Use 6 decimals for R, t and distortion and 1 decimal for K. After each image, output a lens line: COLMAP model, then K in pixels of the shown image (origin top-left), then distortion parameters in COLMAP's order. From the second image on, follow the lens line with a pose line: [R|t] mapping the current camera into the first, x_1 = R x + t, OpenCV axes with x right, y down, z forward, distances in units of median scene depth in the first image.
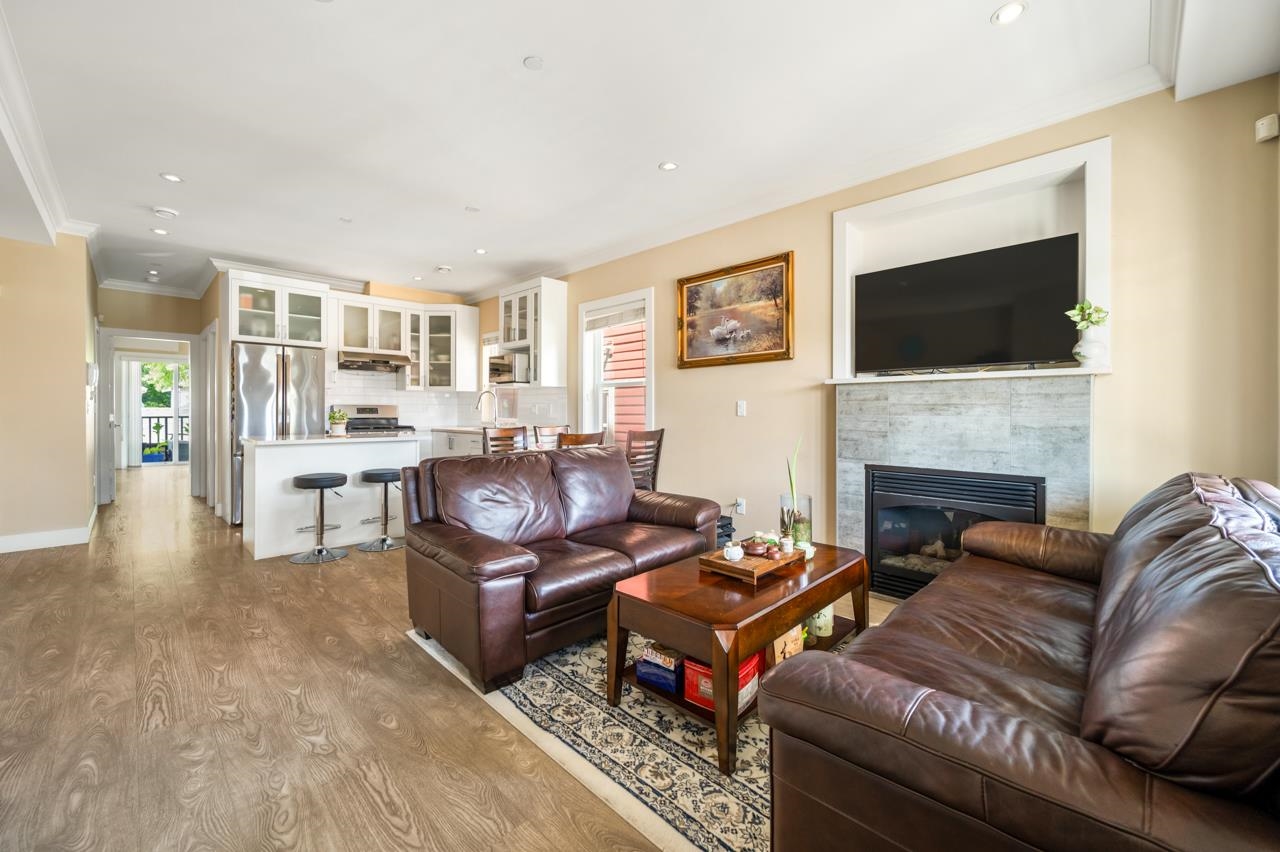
lens RADIAL K [[511.3, 0, 646.1], [0, 511.3, 411.0], [0, 0, 1]] dist [0.000151, -0.000189]
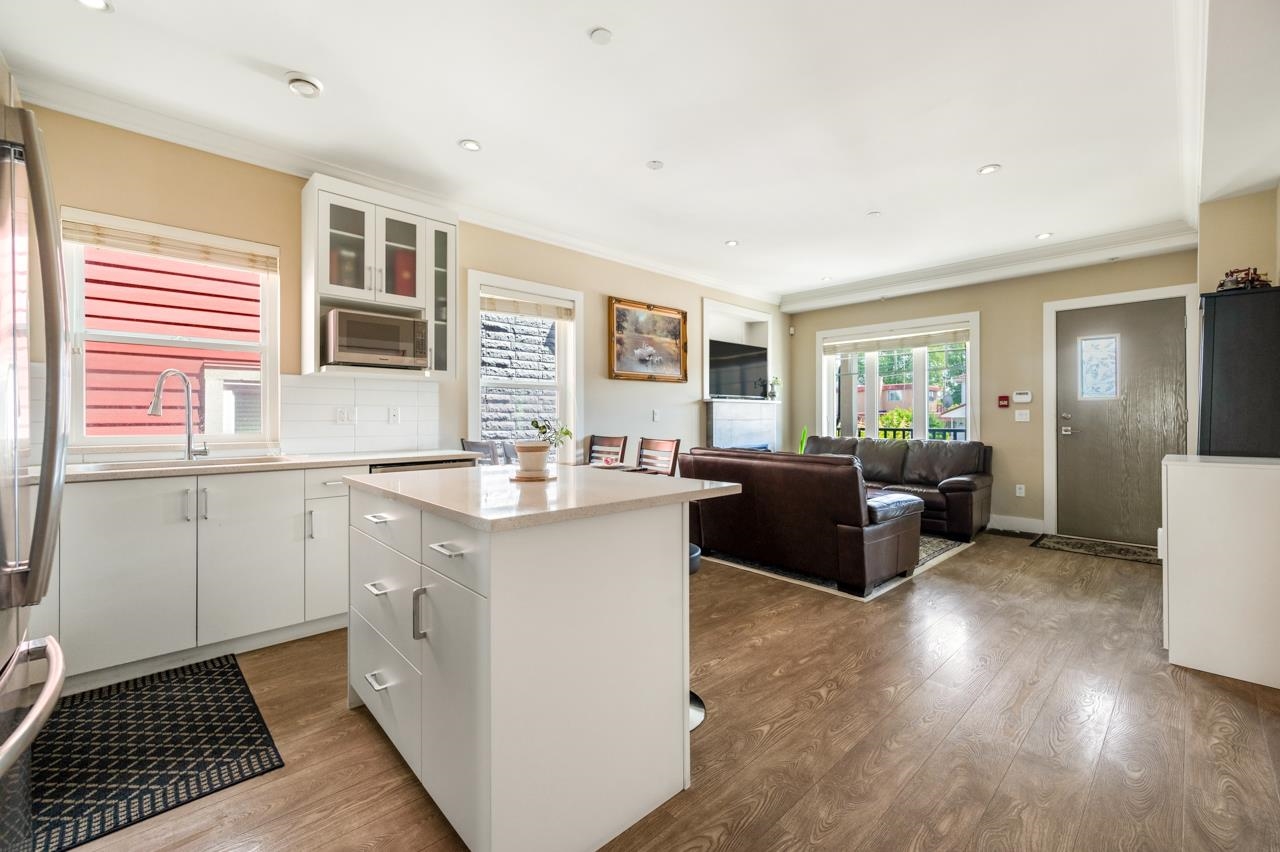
lens RADIAL K [[511.3, 0, 645.7], [0, 511.3, 416.1], [0, 0, 1]] dist [0.000151, -0.000189]
pose [[0.038770, 0.001489, 0.999247, -1.110709], [0.001399, 0.999998, -0.001544, -0.002083], [-0.999247, 0.001458, 0.038768, 0.963374]]
